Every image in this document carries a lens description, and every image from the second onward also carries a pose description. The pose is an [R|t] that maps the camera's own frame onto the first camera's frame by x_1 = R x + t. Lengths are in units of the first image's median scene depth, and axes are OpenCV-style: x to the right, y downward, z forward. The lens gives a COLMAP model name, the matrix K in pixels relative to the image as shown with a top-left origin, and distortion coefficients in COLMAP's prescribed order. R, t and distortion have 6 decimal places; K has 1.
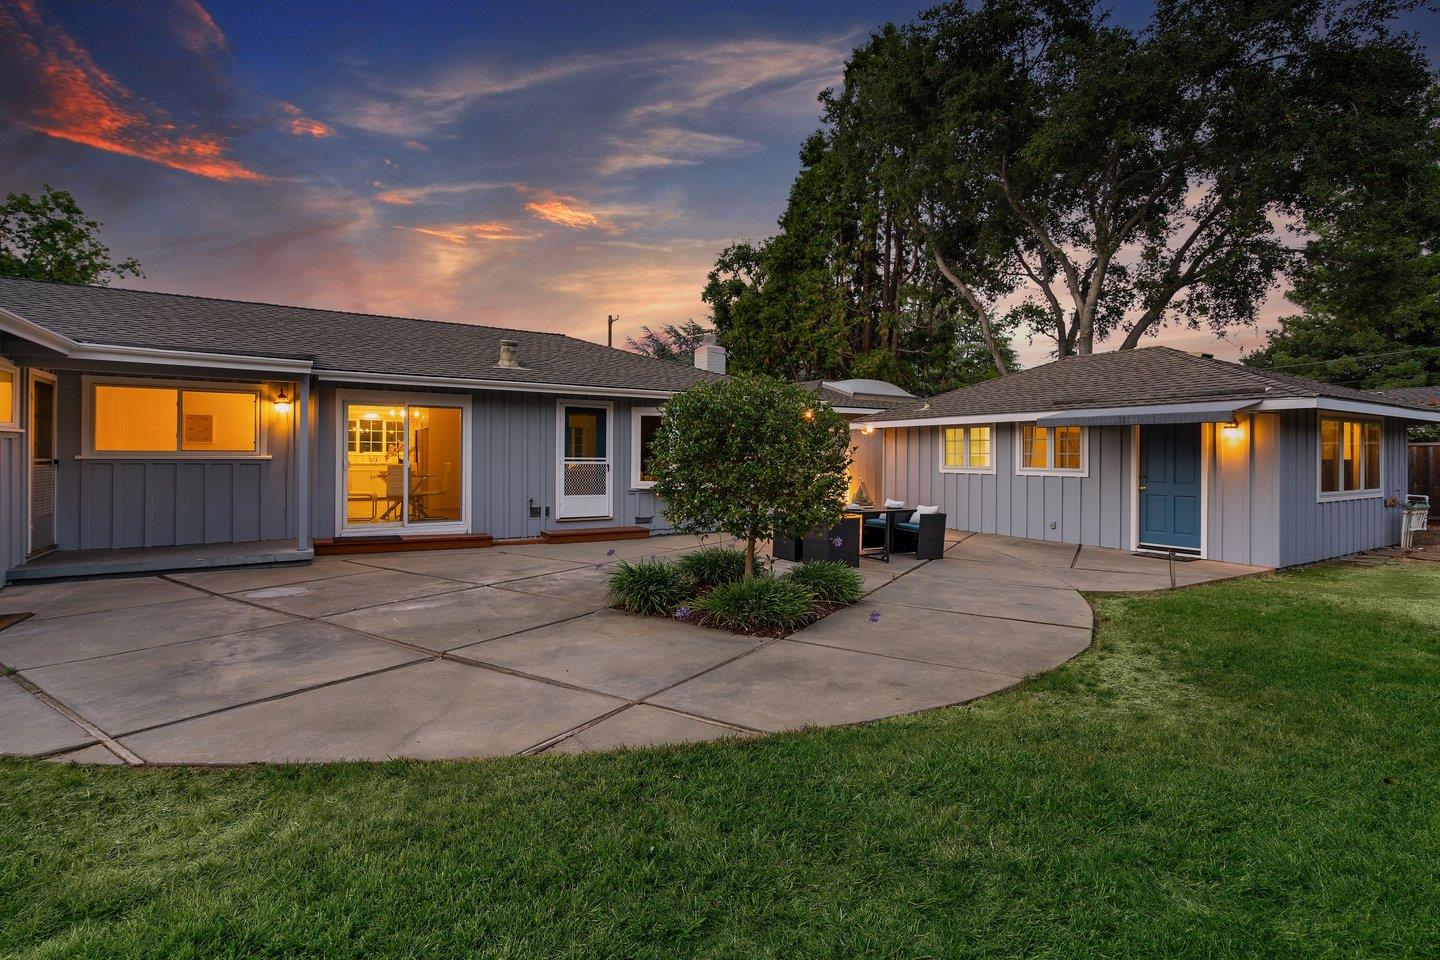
lens RADIAL K [[657.8, 0, 711.6], [0, 657.8, 464.0], [0, 0, 1]] dist [-0.008998, 0.005055]
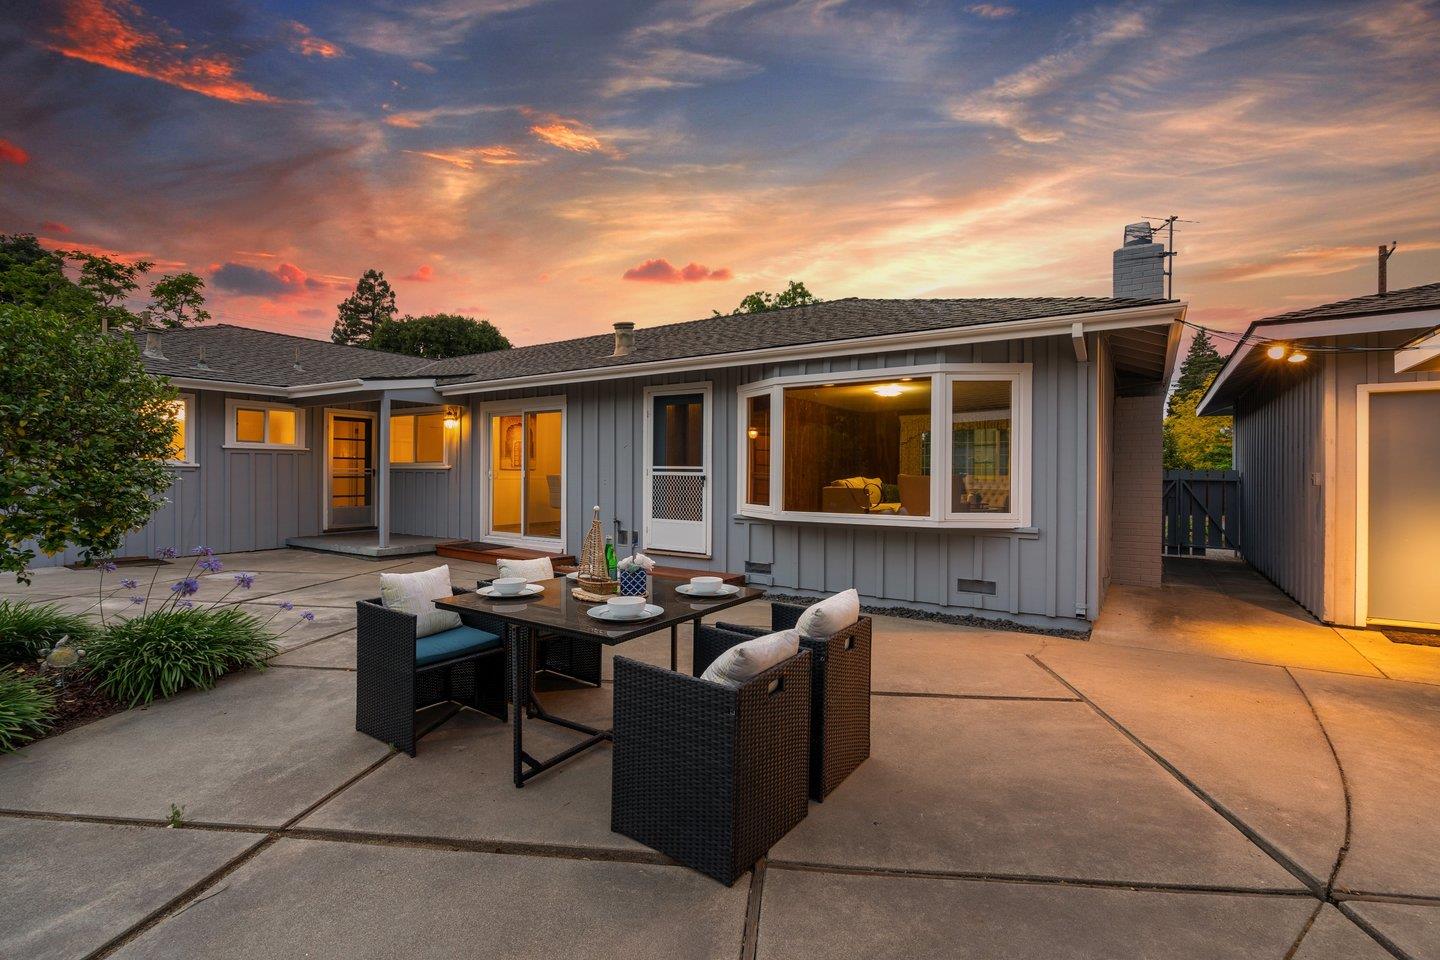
lens RADIAL K [[657.8, 0, 717.3], [0, 657.8, 474.0], [0, 0, 1]] dist [-0.008998, 0.005055]
pose [[0.431113, -0.002017, -0.902296, 0.445155], [-0.017041, 0.999801, -0.010377, 0.005445], [0.902137, 0.019850, 0.430993, 0.724011]]
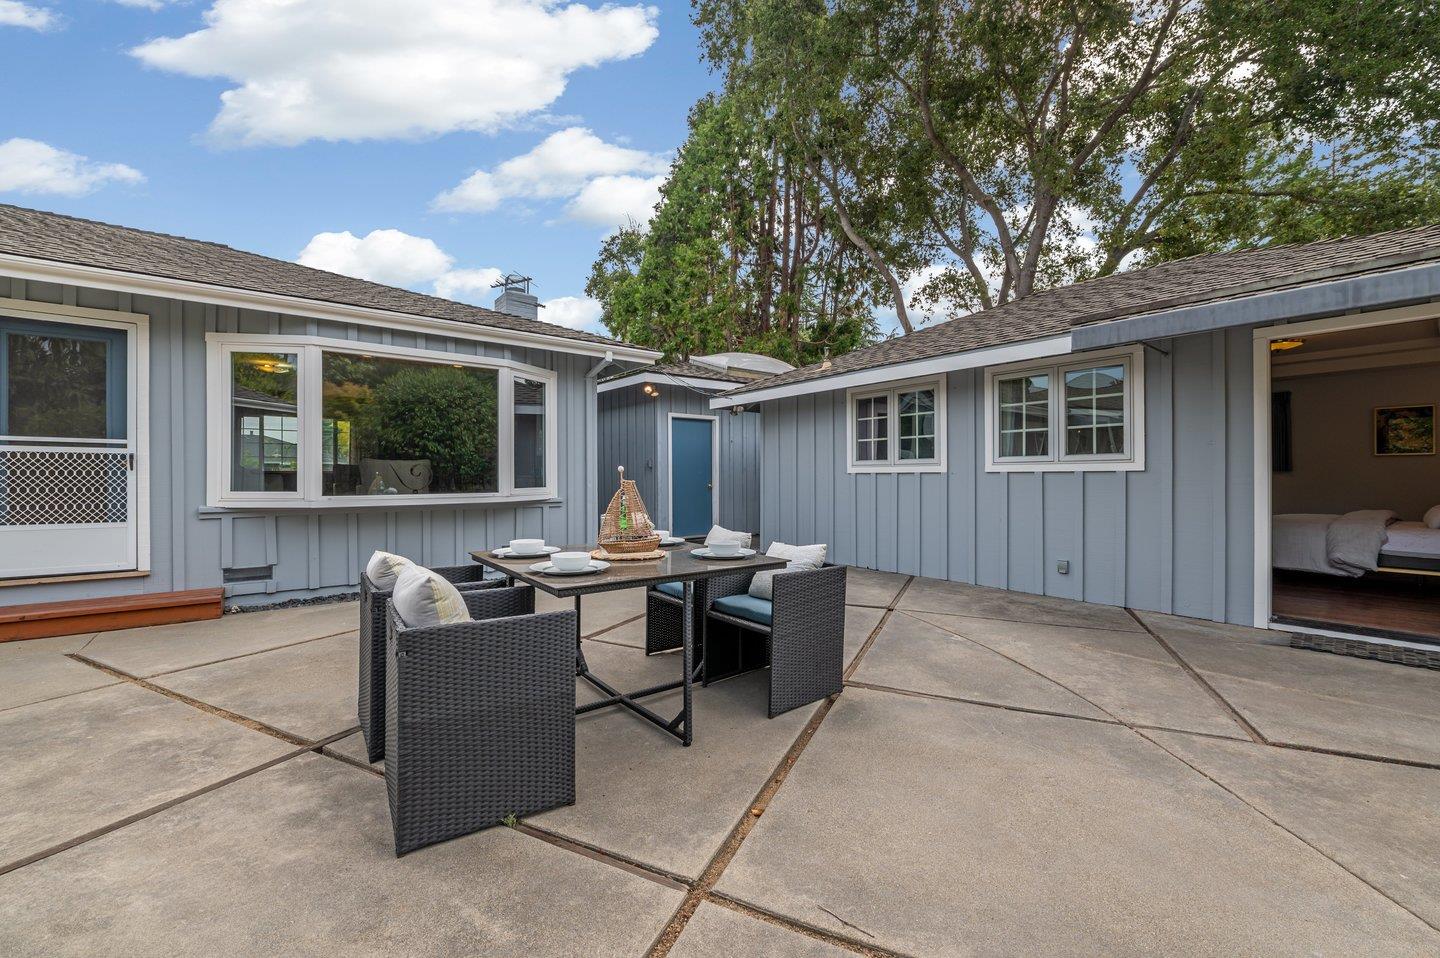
lens RADIAL K [[587.3, 0, 724.4], [0, 587.3, 477.7], [0, 0, 1]] dist [-0.007195, -0.000340]
pose [[0.991252, -0.007790, 0.131753, 0.187108], [0.009288, 0.999899, -0.010756, 0.024755], [-0.131656, 0.011885, 0.991224, 0.555144]]
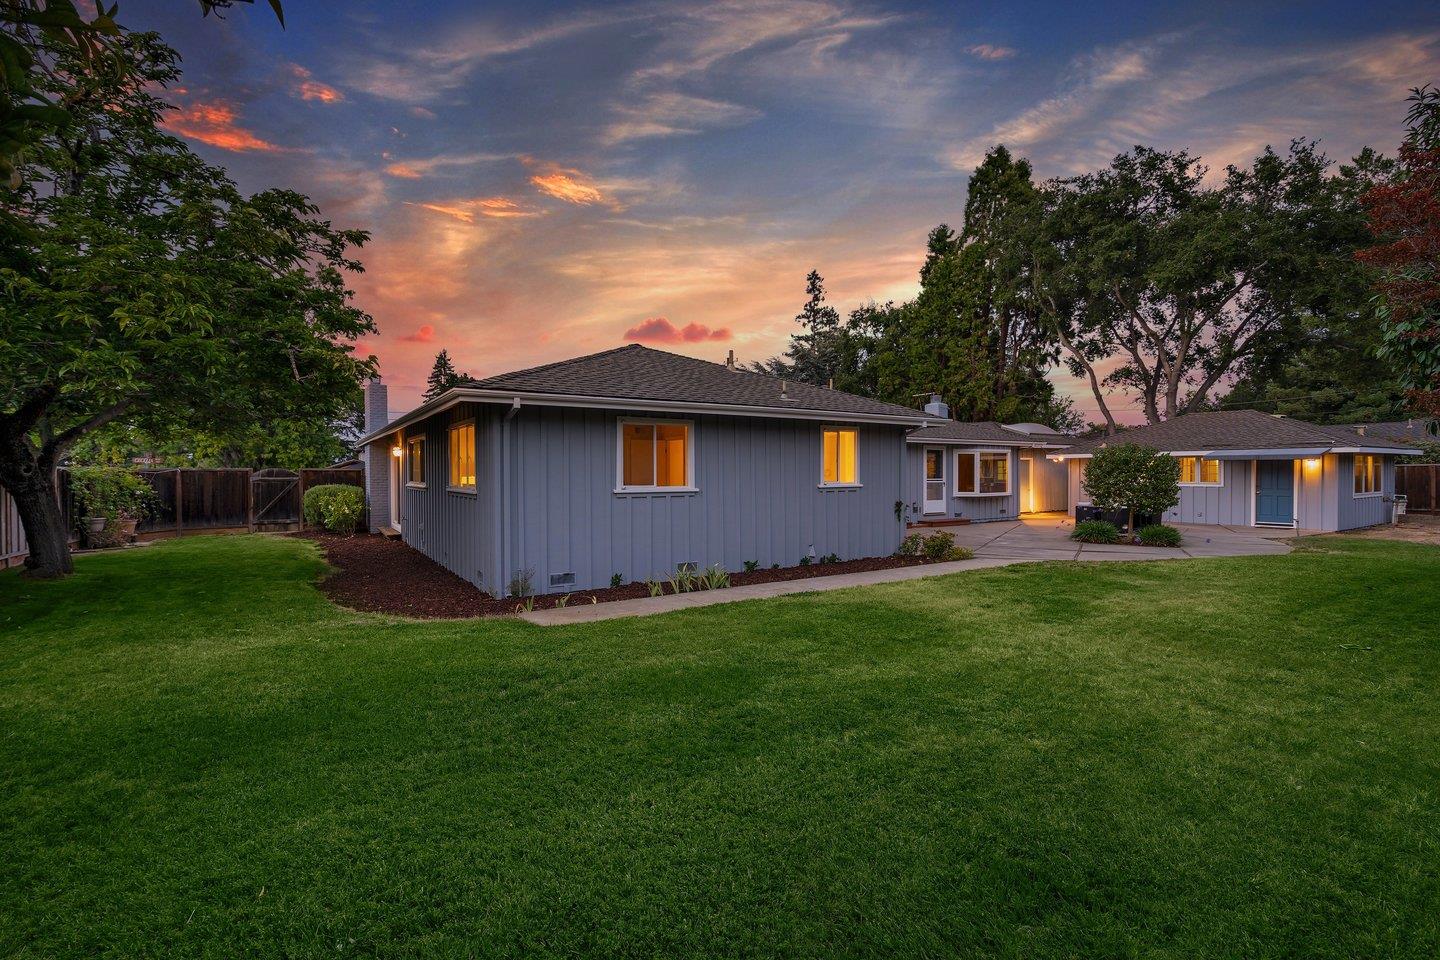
lens RADIAL K [[657.8, 0, 700.3], [0, 657.8, 490.2], [0, 0, 1]] dist [-0.008998, 0.005055]
pose [[0.999620, -0.009912, 0.025727, -0.839780], [0.009508, 0.999830, 0.015769, -0.012086], [-0.025879, -0.015518, 0.999545, -0.705541]]
